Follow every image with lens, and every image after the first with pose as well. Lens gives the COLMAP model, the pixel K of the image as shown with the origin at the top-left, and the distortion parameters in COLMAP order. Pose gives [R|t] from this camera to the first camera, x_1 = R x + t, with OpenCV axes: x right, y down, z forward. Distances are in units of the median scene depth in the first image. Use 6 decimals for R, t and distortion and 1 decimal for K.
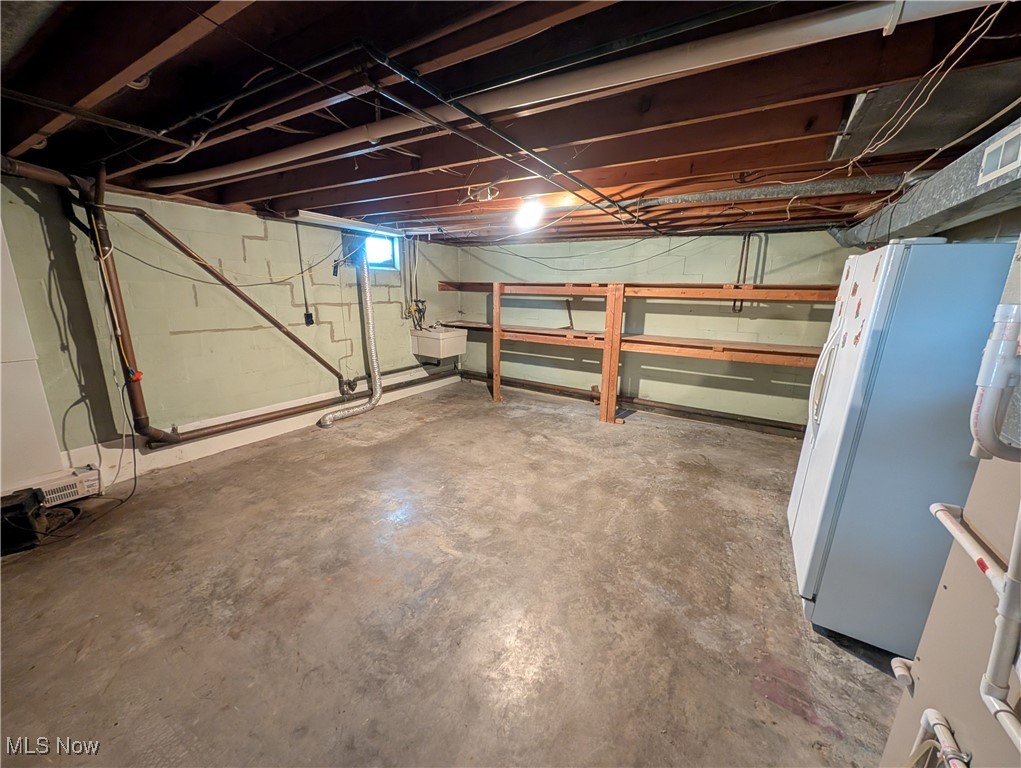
lens RADIAL K [[389.4, 0, 513.4], [0, 389.4, 384.1], [0, 0, 1]] dist [0.001484, 0.000117]
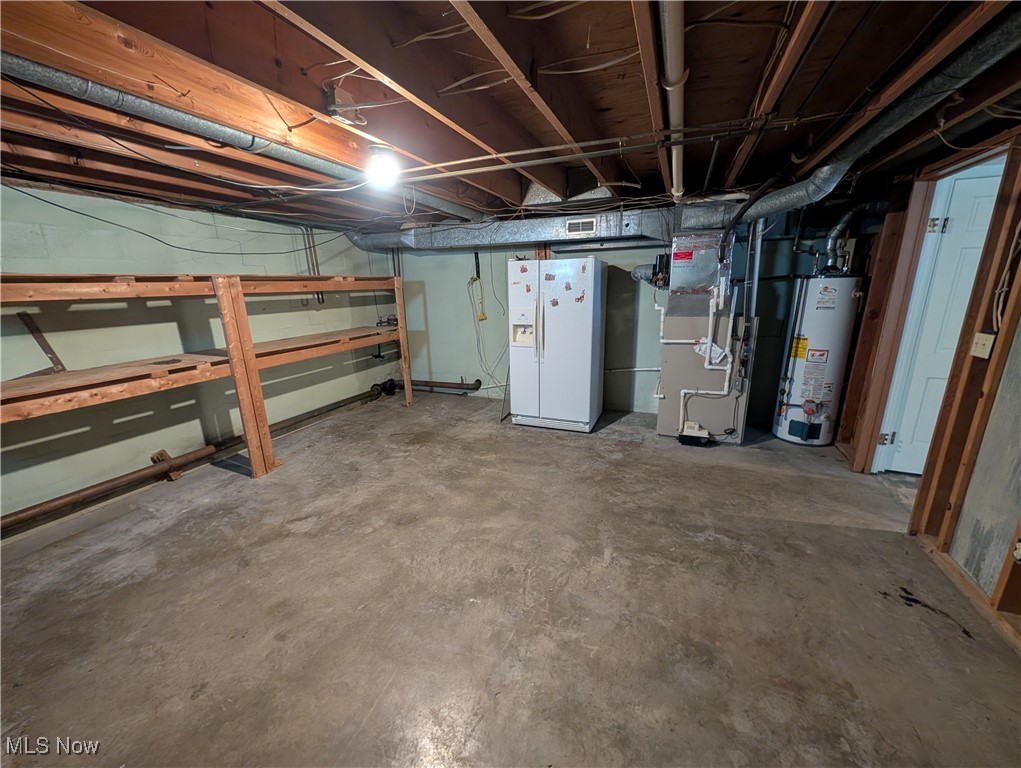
lens RADIAL K [[389.4, 0, 513.4], [0, 389.4, 384.1], [0, 0, 1]] dist [0.001484, 0.000117]
pose [[-0.142287, -0.263858, 0.954009, -0.549474], [0.253798, 0.921869, 0.292822, -0.175090], [-0.956735, 0.283790, -0.064203, 0.691036]]
